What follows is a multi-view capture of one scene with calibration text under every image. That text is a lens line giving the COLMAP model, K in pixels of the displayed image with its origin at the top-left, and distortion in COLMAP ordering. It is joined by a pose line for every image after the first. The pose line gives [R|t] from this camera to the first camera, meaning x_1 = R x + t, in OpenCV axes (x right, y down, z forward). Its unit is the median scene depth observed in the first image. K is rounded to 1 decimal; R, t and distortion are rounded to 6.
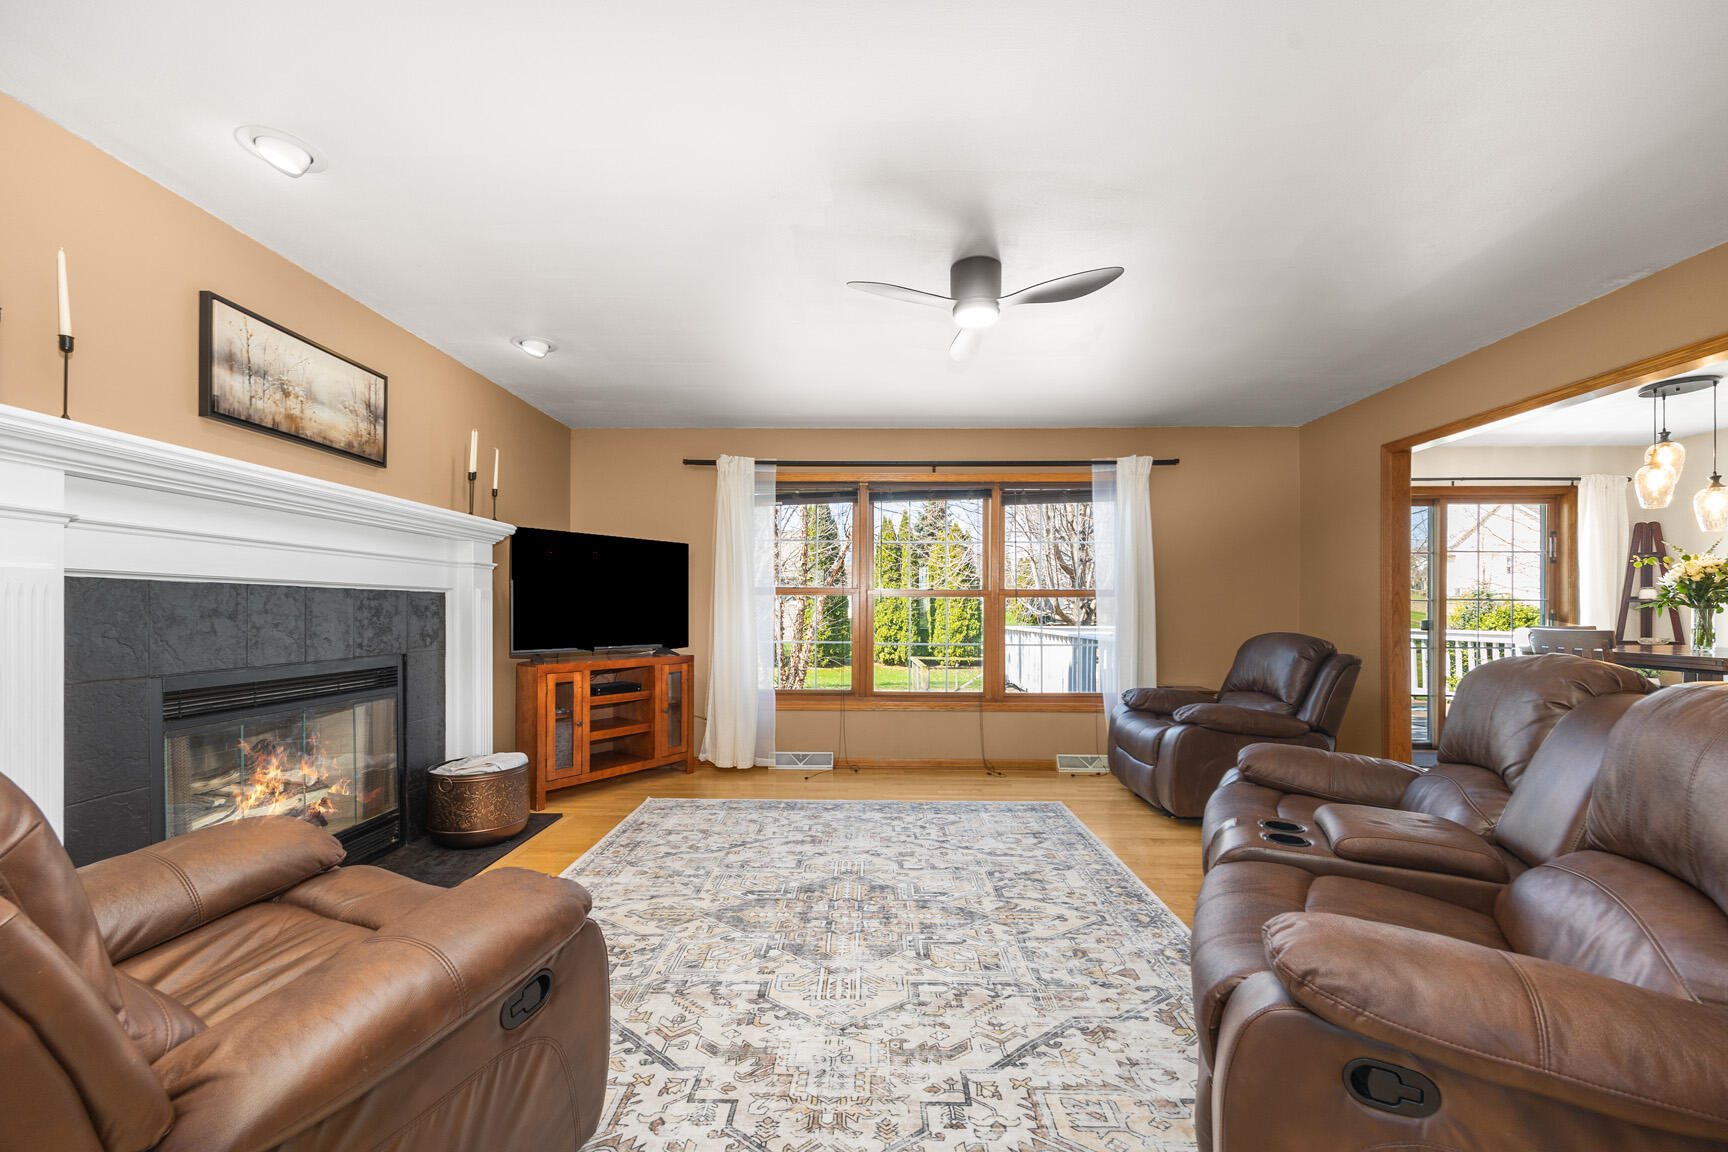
lens RADIAL K [[683.7, 0, 864.1], [0, 683.7, 611.5], [0, 0, 1]] dist [-0.002271, -0.000063]
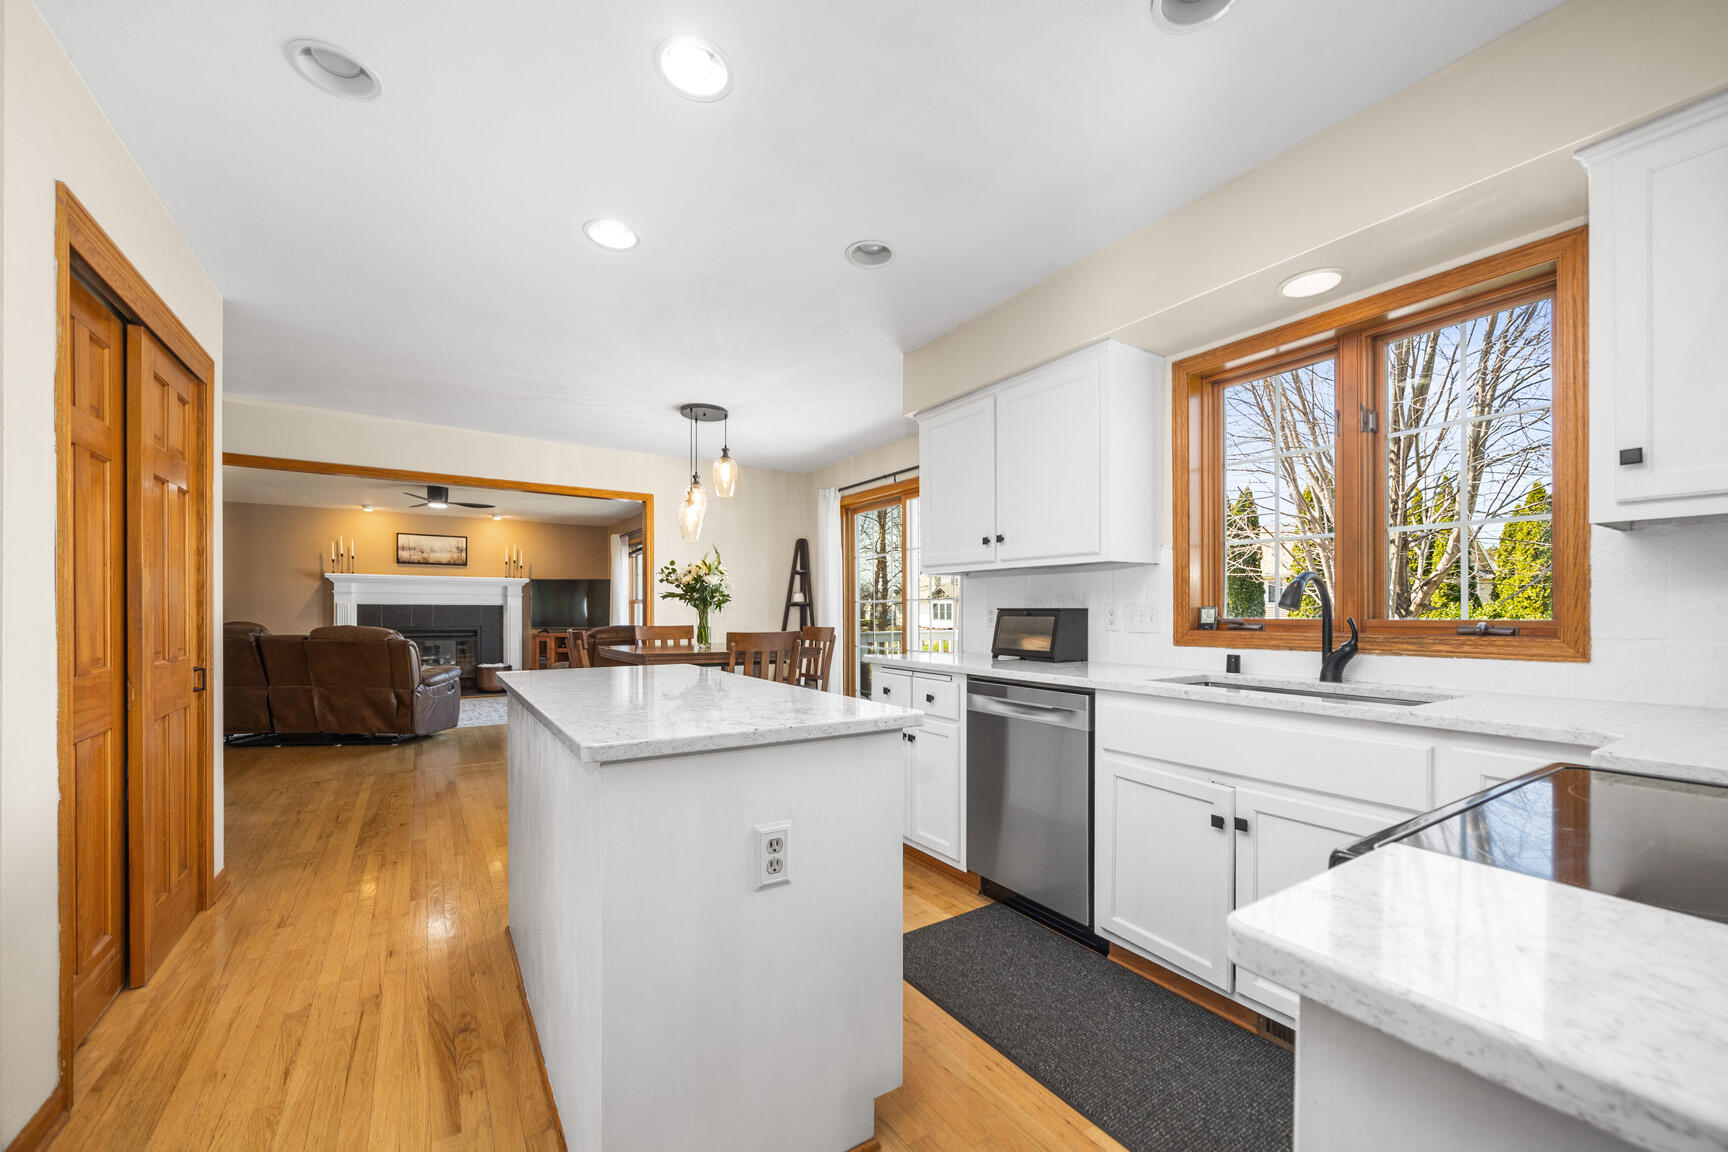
lens RADIAL K [[700.9, 0, 873.7], [0, 700.9, 612.1], [0, 0, 1]] dist [-0.000503, 0.000024]
pose [[0.556429, -0.000379, -0.830895, 2.748683], [-0.003167, 0.999992, -0.002577, 0.003251], [0.830889, 0.004065, 0.556423, 0.696487]]
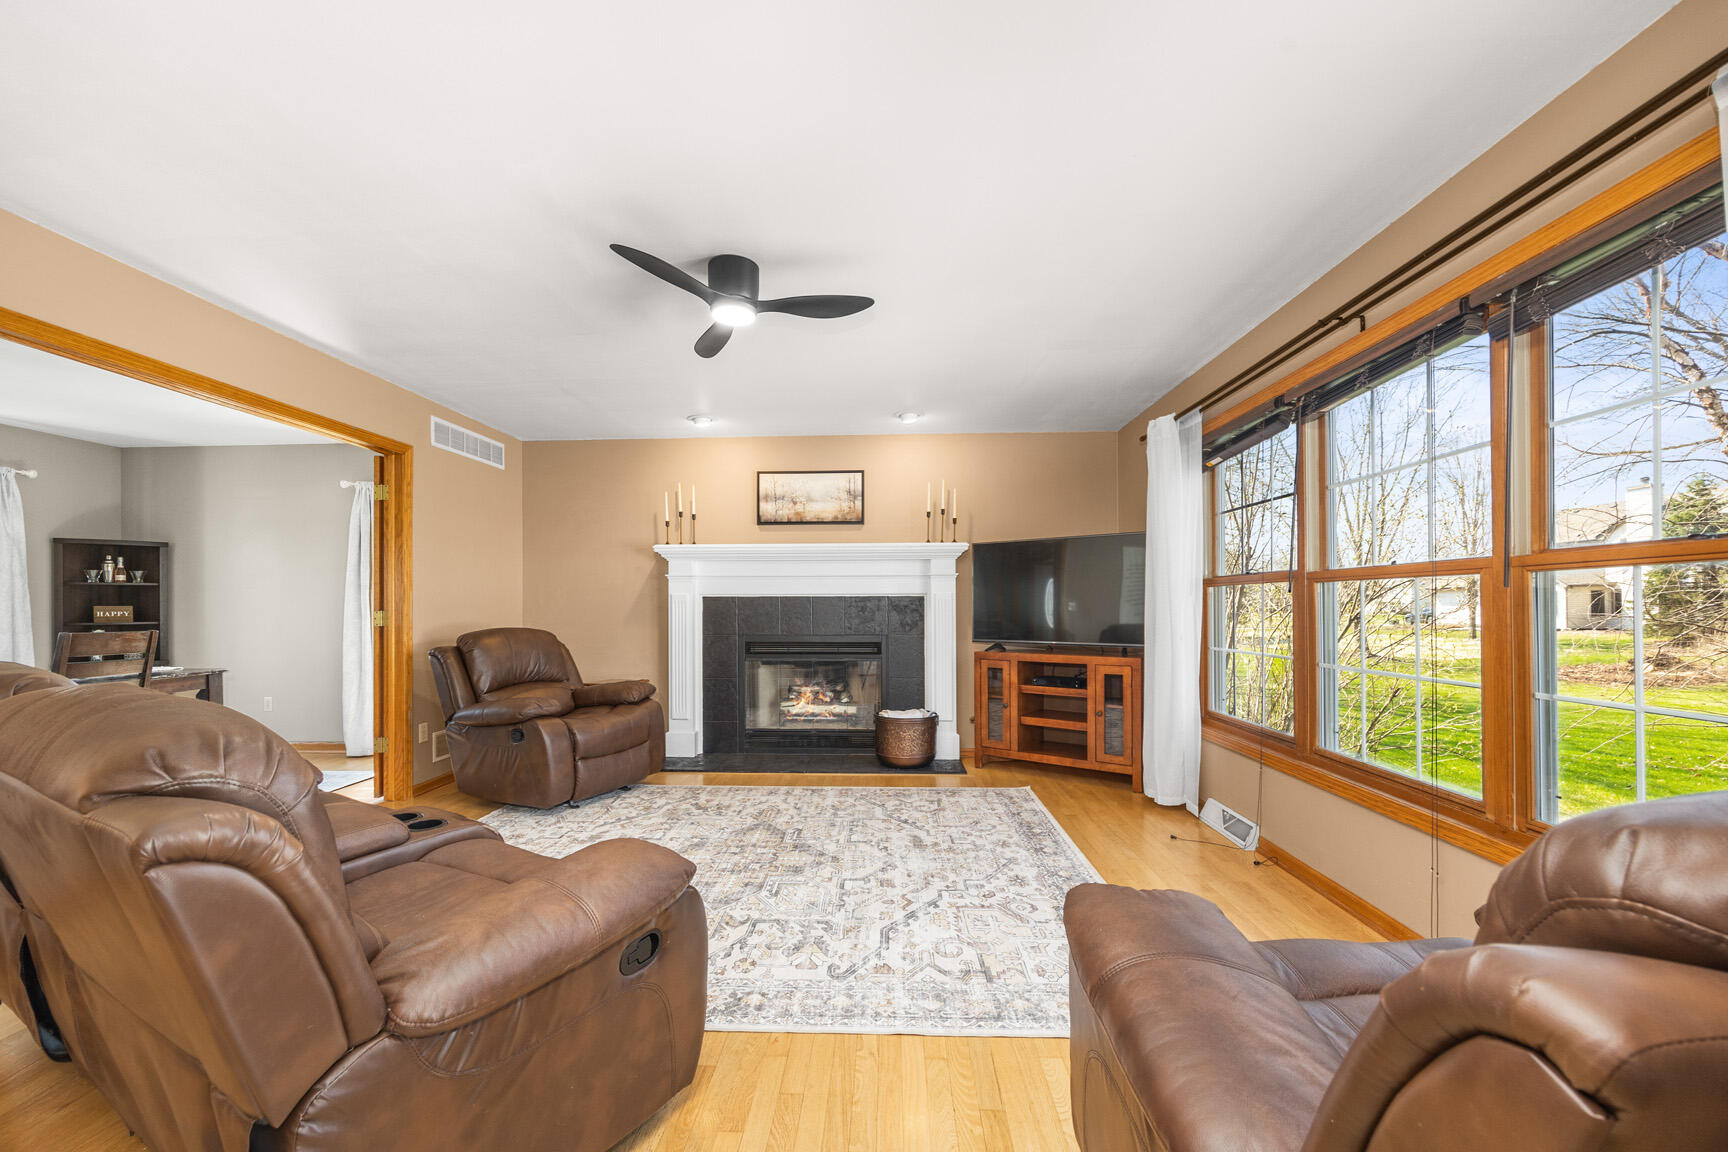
lens RADIAL K [[677.9, 0, 852.4], [0, 677.9, 607.7], [0, 0, 1]] dist [-0.000624, 0.000014]
pose [[-0.039340, -0.003228, -0.999221, 0.897254], [0.000174, 0.999995, -0.003237, 0.002243], [0.999226, -0.000301, -0.039339, 0.947821]]
